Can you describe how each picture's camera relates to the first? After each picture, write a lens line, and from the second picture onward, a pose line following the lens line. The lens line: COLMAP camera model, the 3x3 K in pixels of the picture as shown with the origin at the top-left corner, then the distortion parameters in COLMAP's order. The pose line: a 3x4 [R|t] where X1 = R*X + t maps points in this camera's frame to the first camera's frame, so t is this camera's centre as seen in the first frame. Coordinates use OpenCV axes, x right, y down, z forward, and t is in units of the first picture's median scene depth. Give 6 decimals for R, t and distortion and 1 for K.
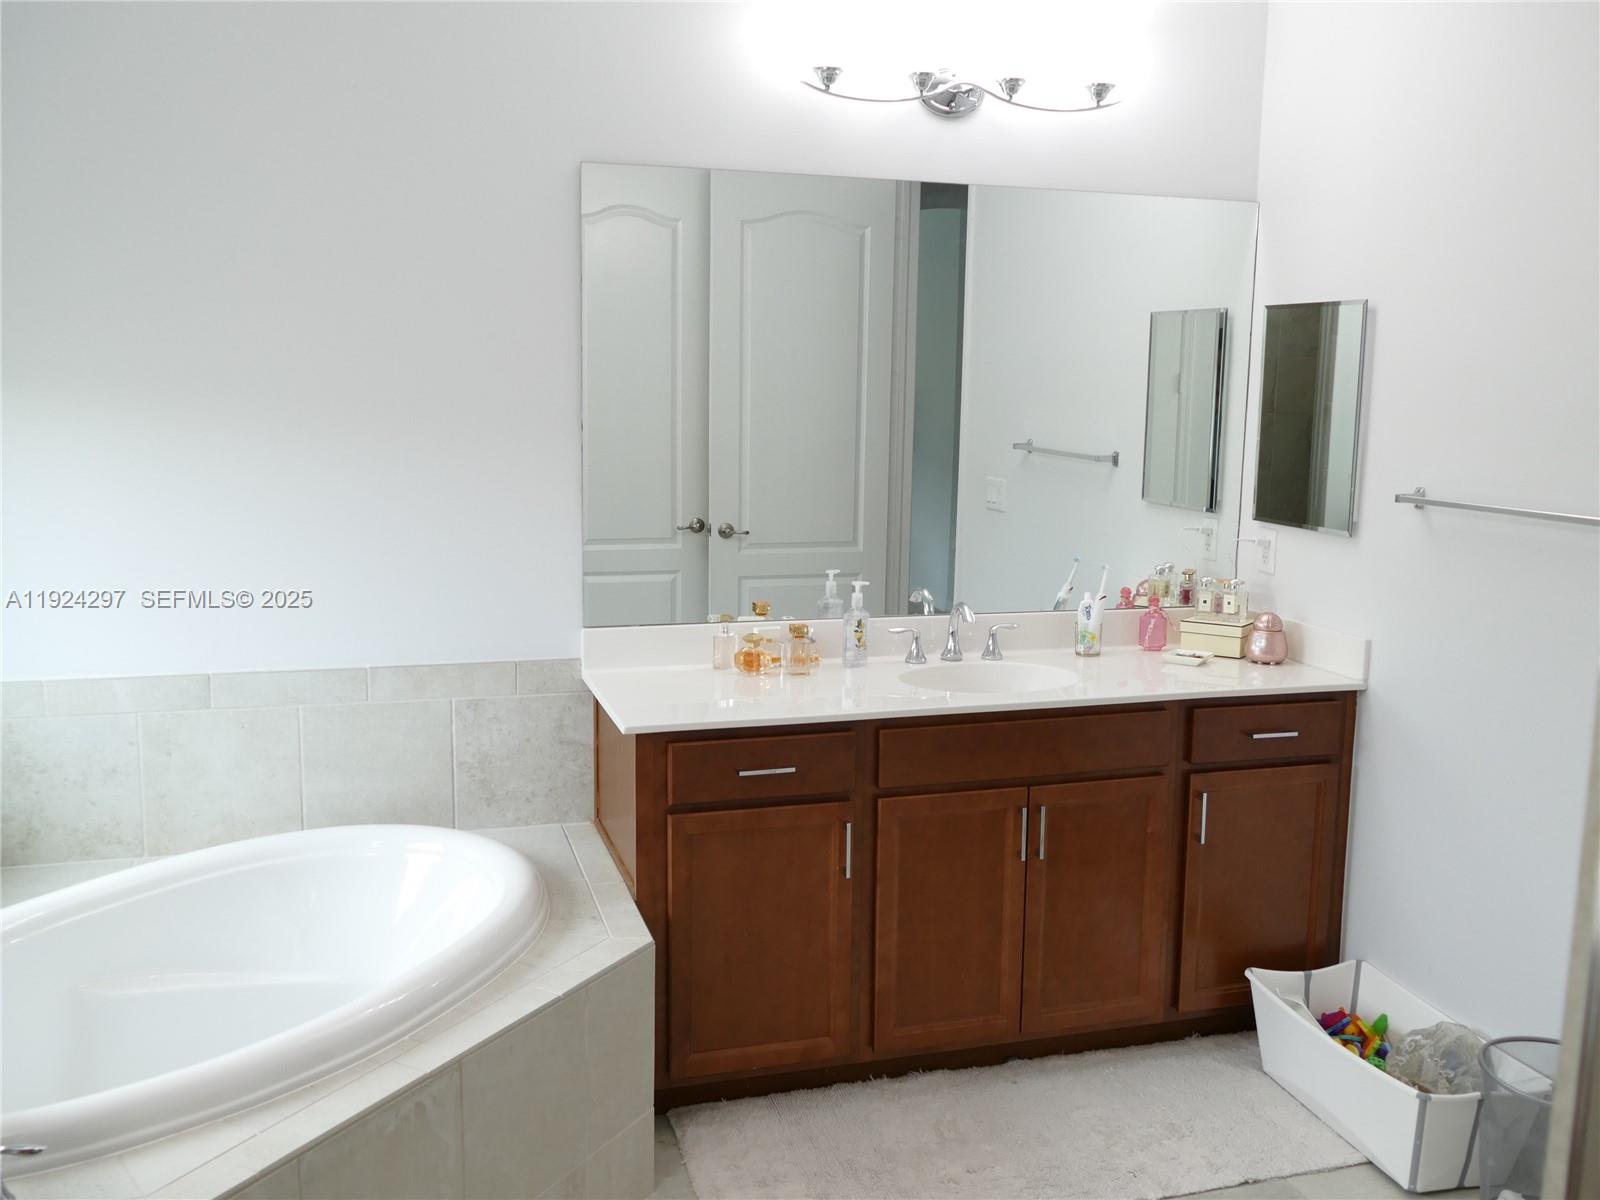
lens RADIAL K [[1458.7, 0, 800.0], [0, 1458.7, 600.0], [0, 0, 1]] dist [0.001396, 0.003554]
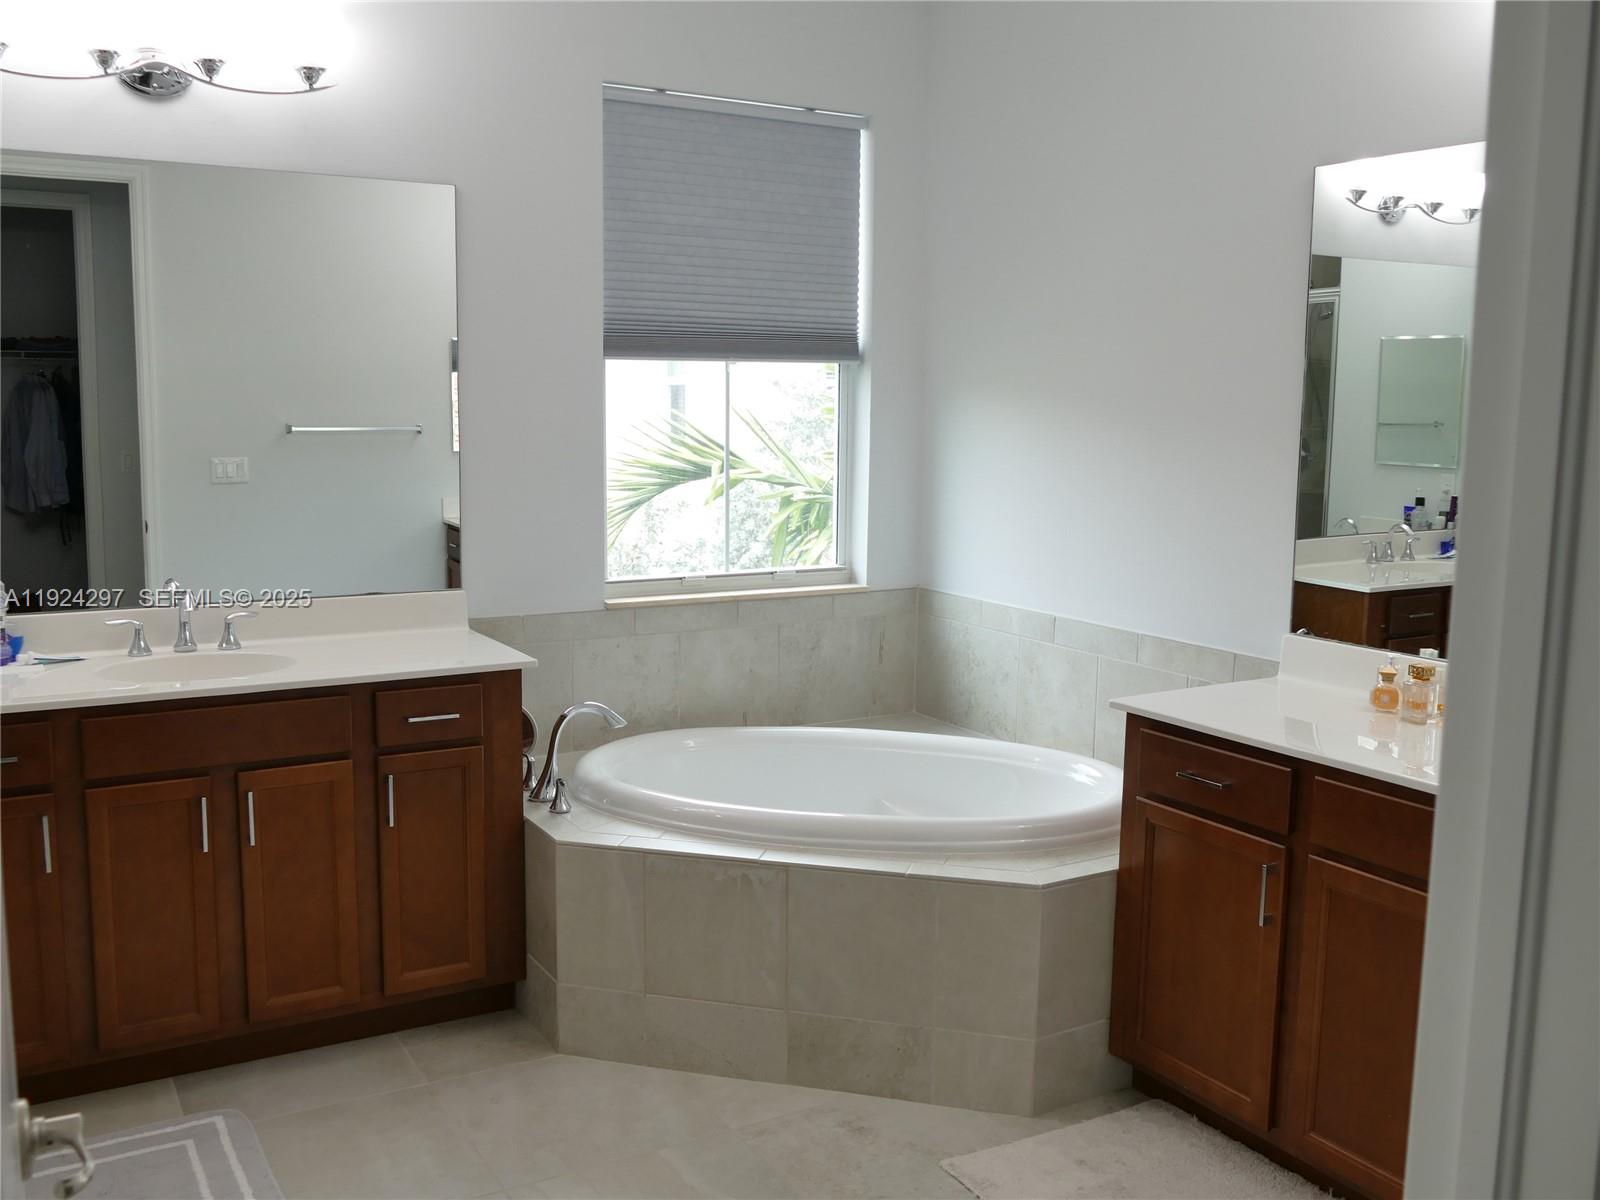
lens RADIAL K [[1458.7, 0, 800.0], [0, 1458.7, 600.0], [0, 0, 1]] dist [0.001396, 0.003554]
pose [[0.231544, 0.120581, -0.965322, 0.801838], [-0.153844, 0.984341, 0.086056, -0.040824], [0.960583, 0.128584, 0.246469, 0.474155]]
